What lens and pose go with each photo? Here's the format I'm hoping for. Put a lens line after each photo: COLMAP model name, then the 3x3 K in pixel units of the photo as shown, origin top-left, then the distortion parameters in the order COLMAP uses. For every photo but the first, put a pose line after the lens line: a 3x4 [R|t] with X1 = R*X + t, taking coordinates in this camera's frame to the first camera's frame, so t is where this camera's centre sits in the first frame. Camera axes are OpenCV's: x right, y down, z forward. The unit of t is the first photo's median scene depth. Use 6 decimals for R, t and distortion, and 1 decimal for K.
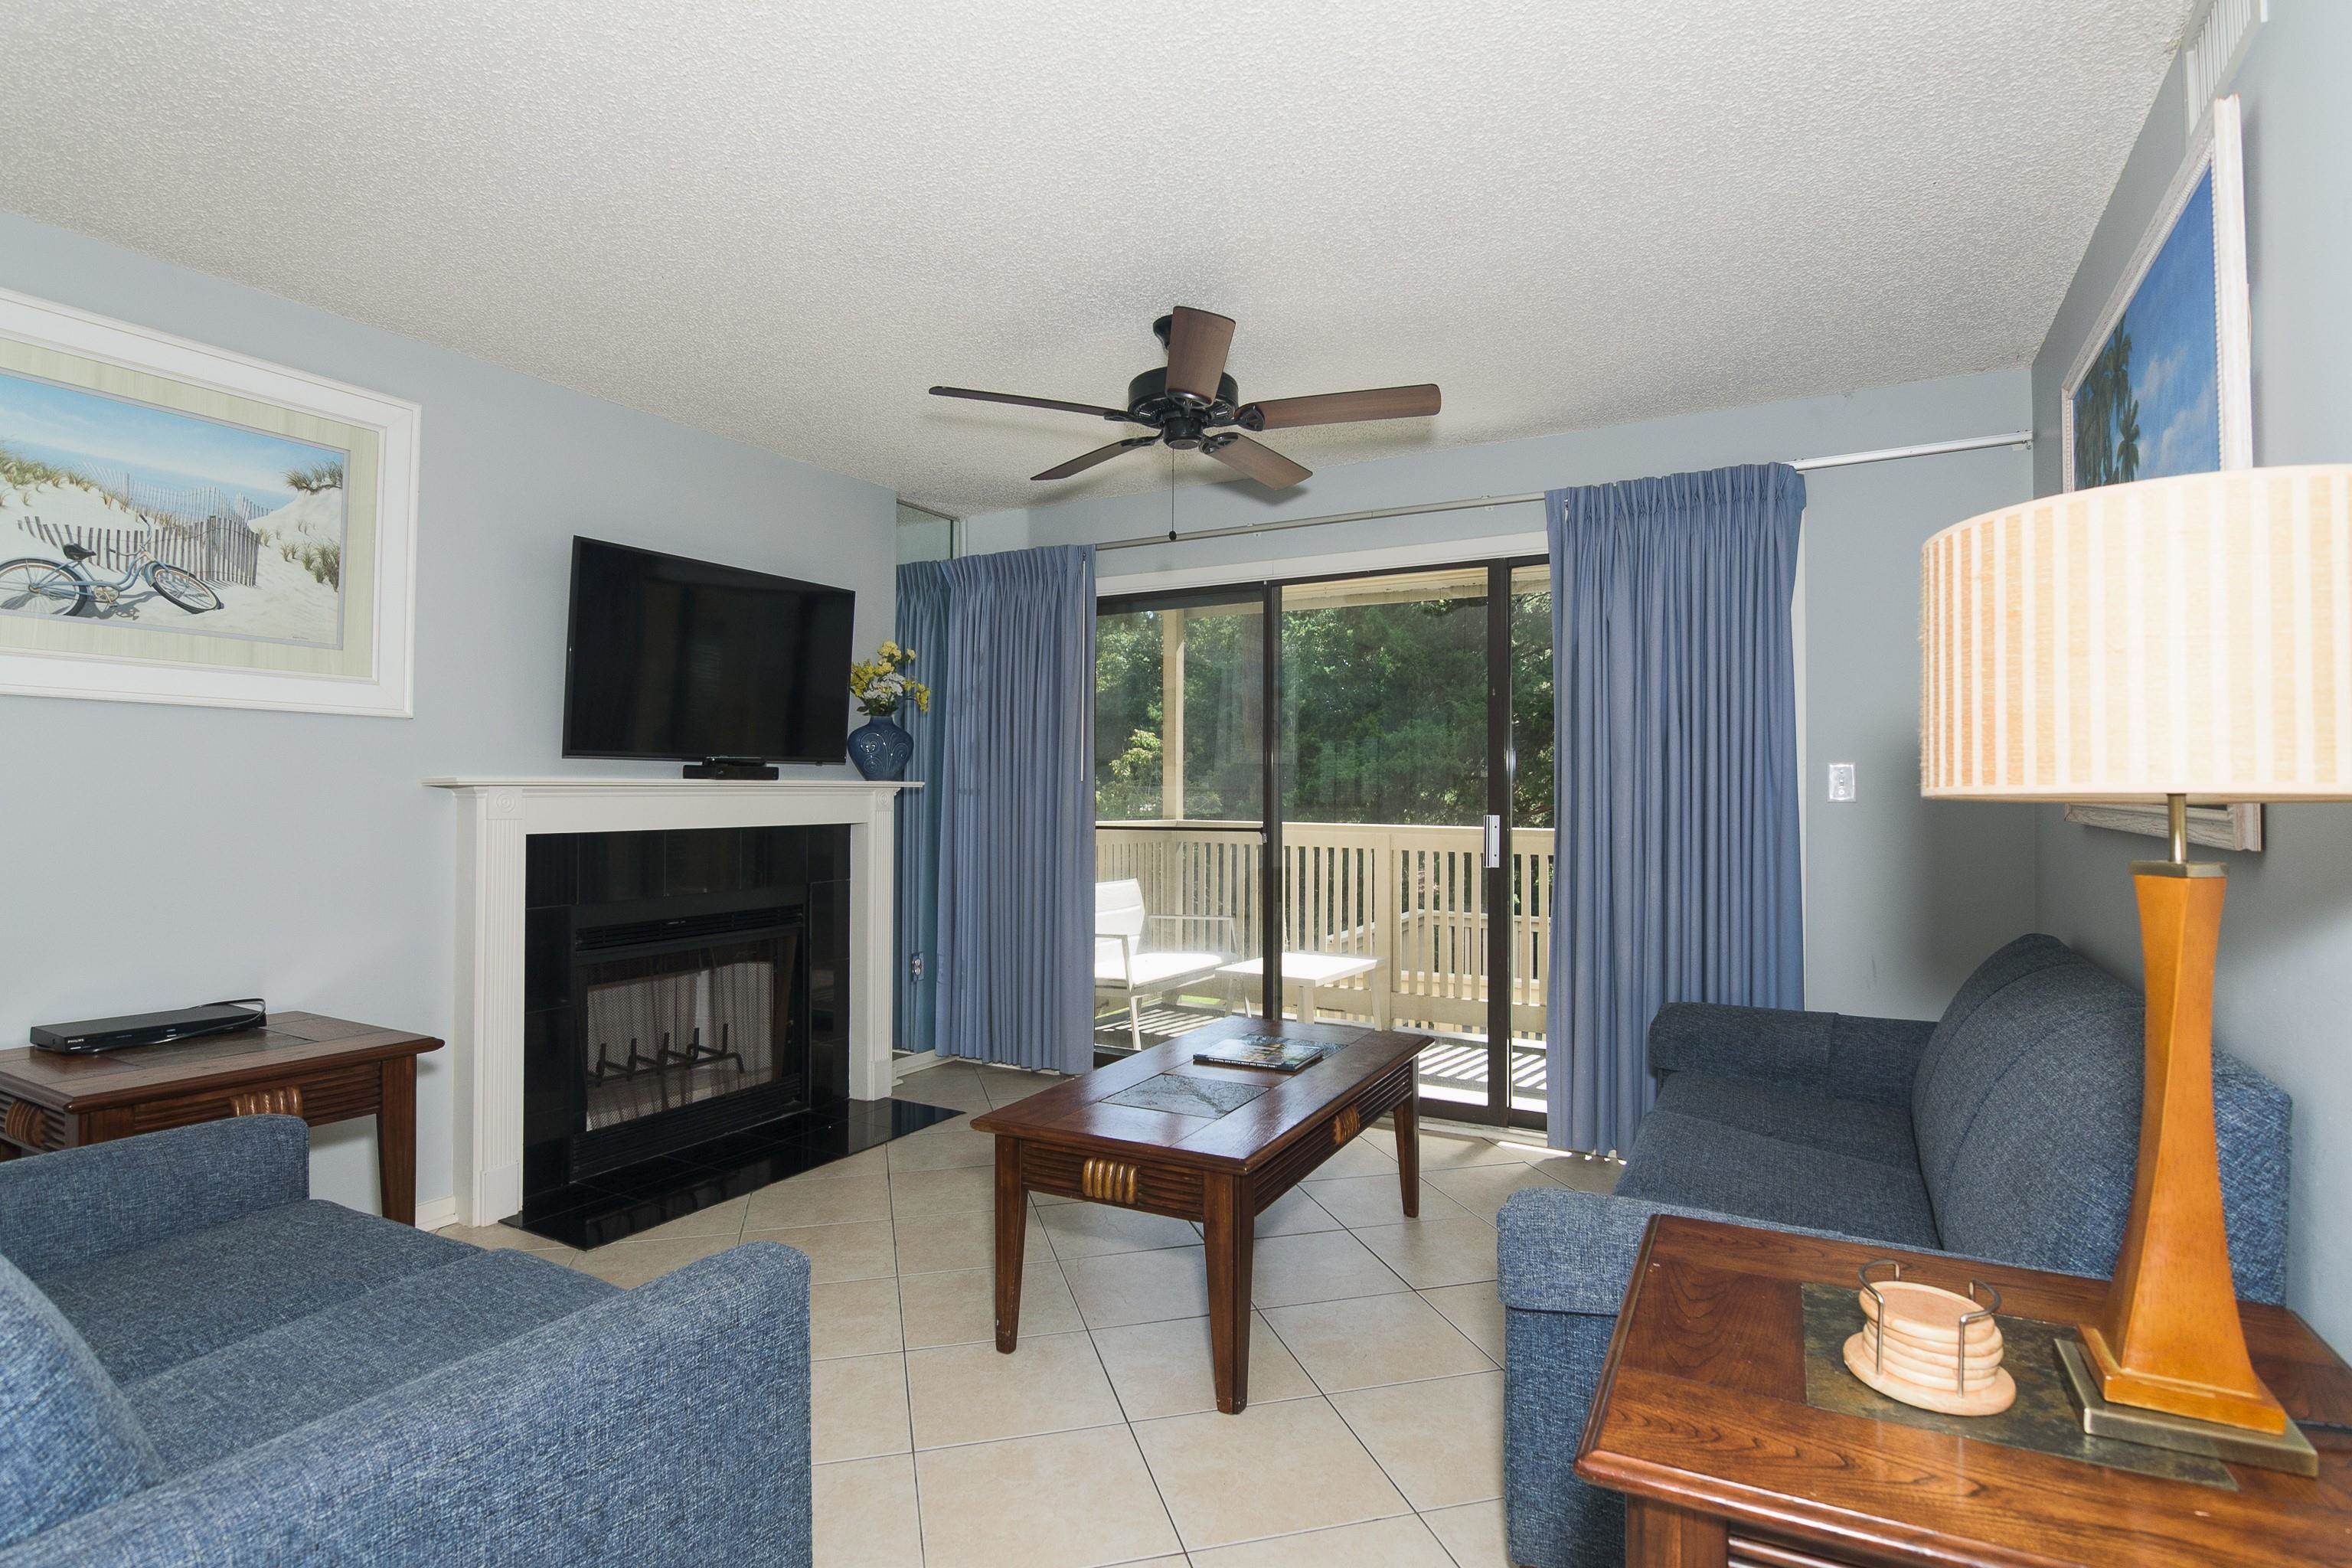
lens RADIAL K [[1202.7, 0, 1184.3], [0, 1202.7, 777.4], [0, 0, 1]] dist [-0.000438, -0.005450]
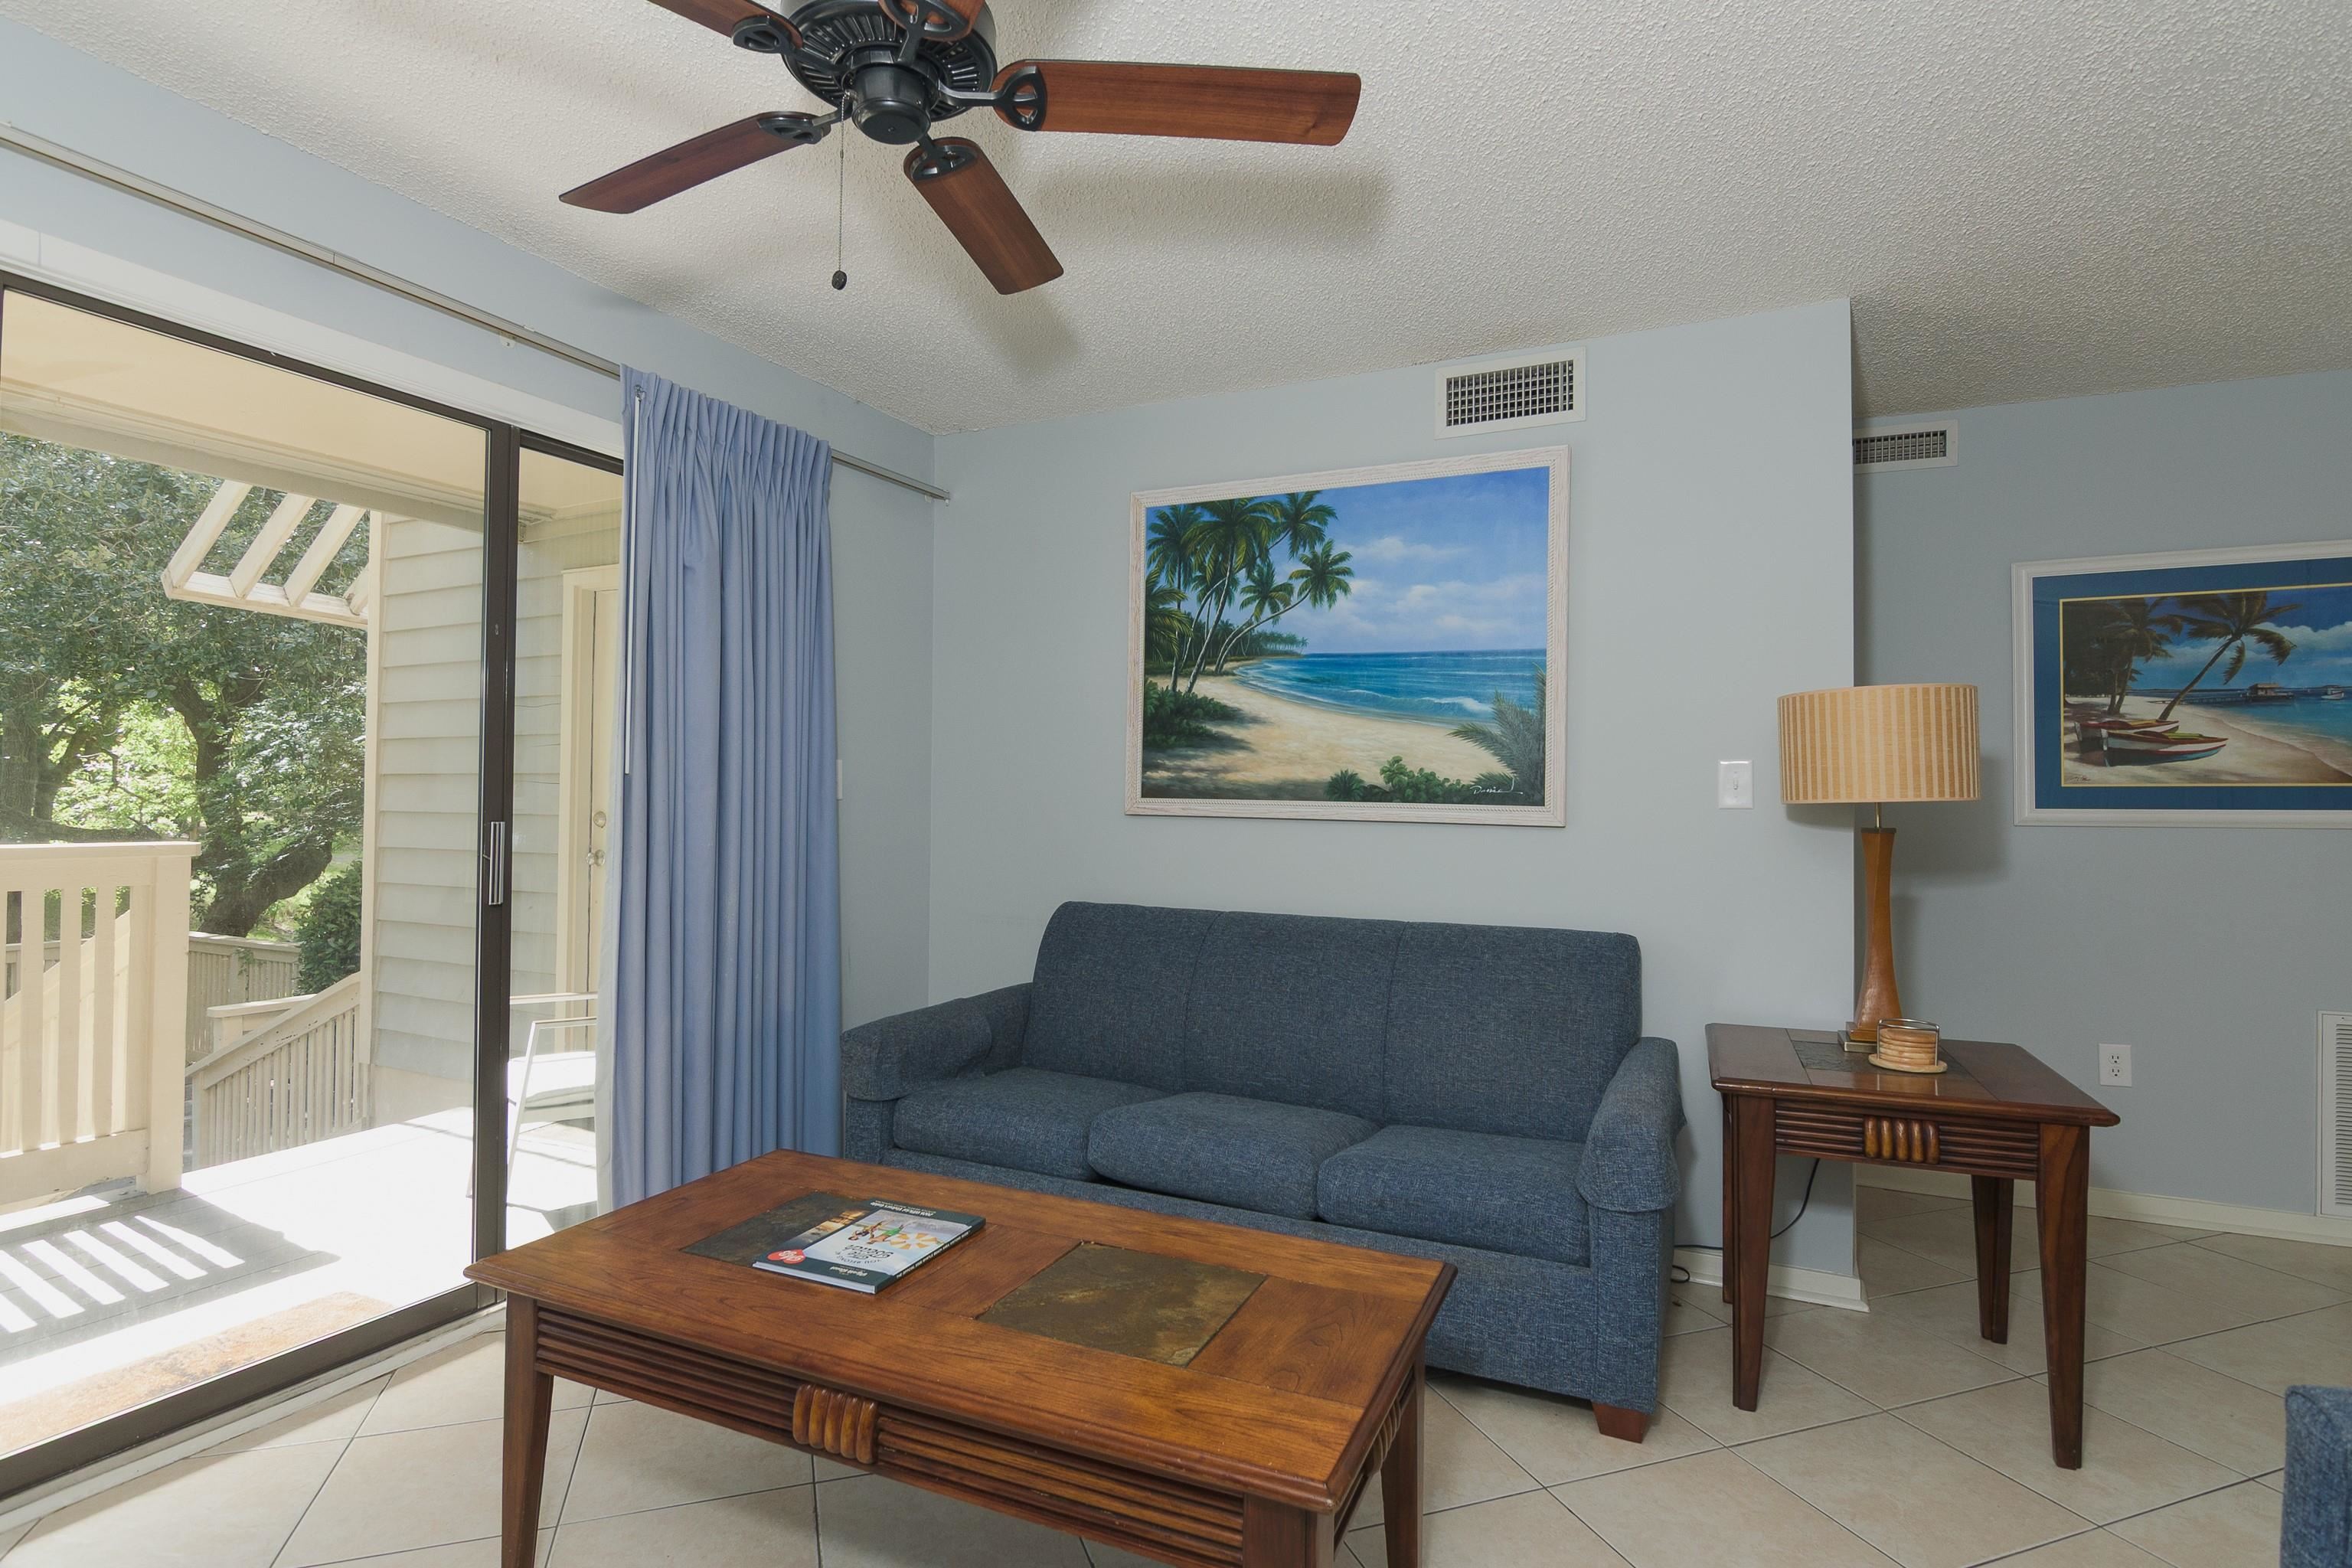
lens RADIAL K [[1202.7, 0, 1185.5], [0, 1202.7, 774.6], [0, 0, 1]] dist [-0.000438, -0.005450]
pose [[-0.058495, 0.022585, 0.998032, -0.455858], [-0.023977, 0.999424, -0.024022, 0.014154], [-0.998000, -0.025335, -0.057920, 0.763186]]
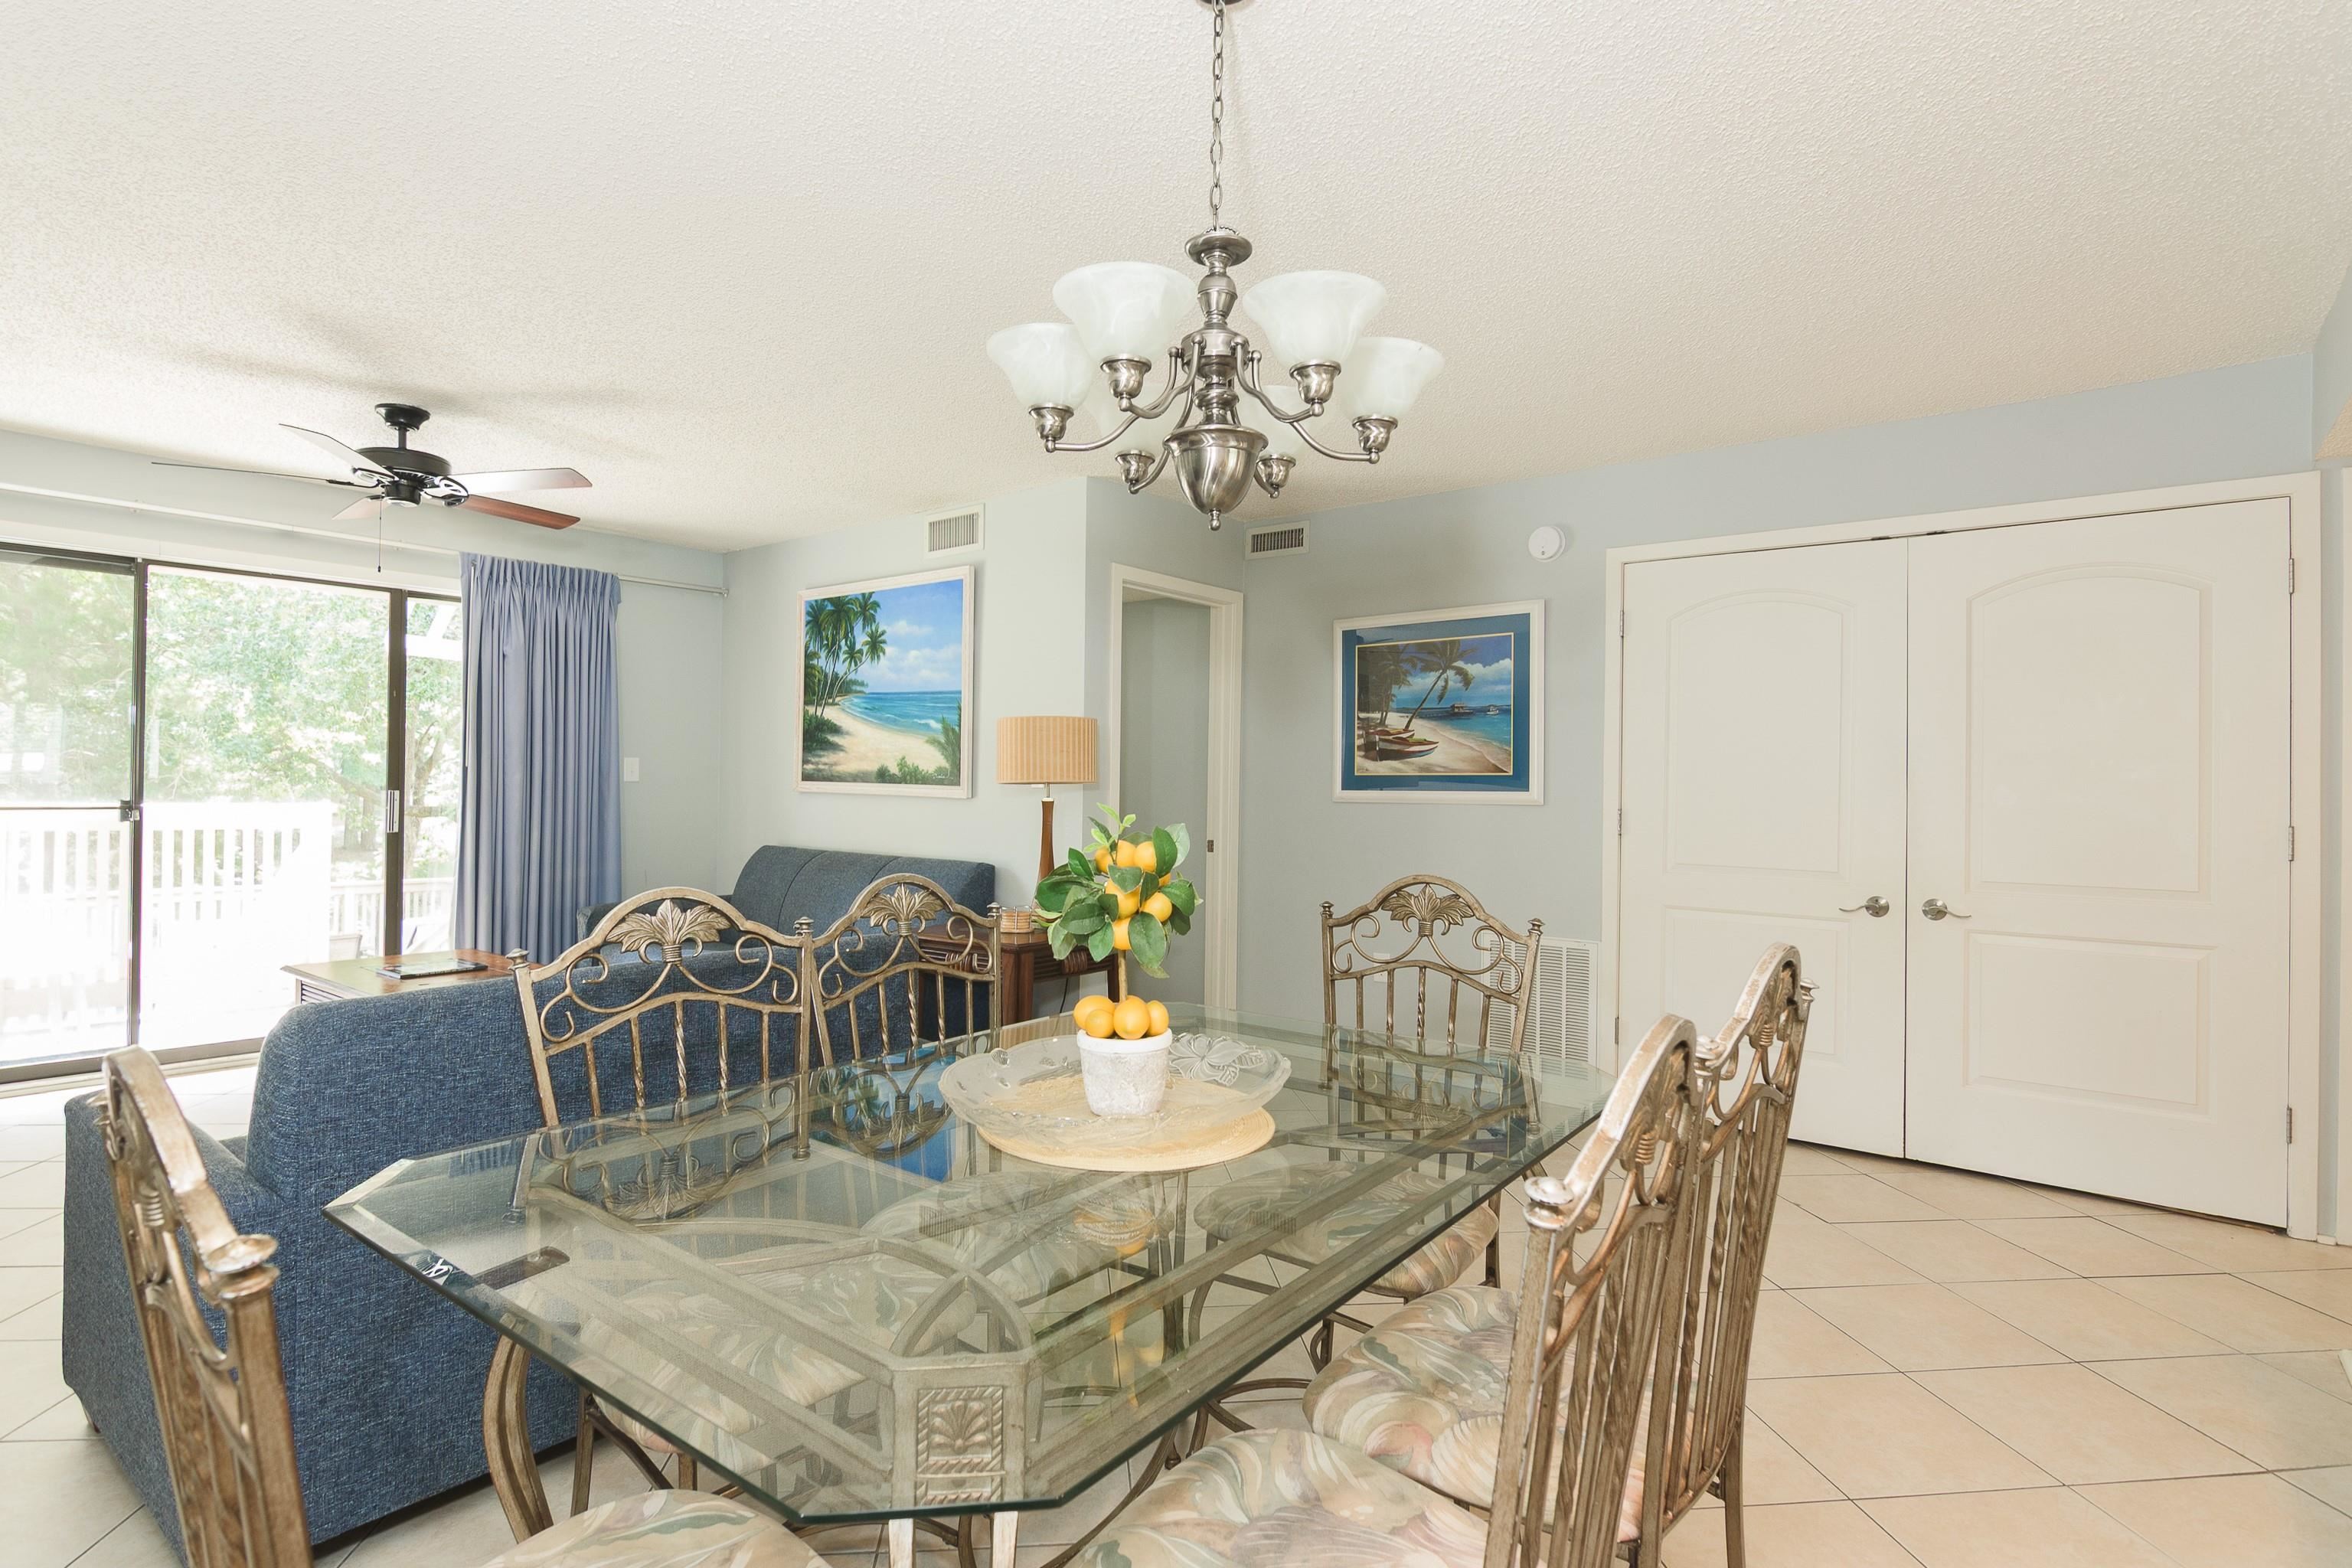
lens RADIAL K [[1202.7, 0, 1169.8], [0, 1202.7, 771.1], [0, 0, 1]] dist [-0.000438, -0.005450]
pose [[0.184575, 0.013489, 0.982726, -0.947629], [-0.027355, 0.999589, -0.008583, -0.002935], [-0.982438, -0.025298, 0.184868, -0.040902]]
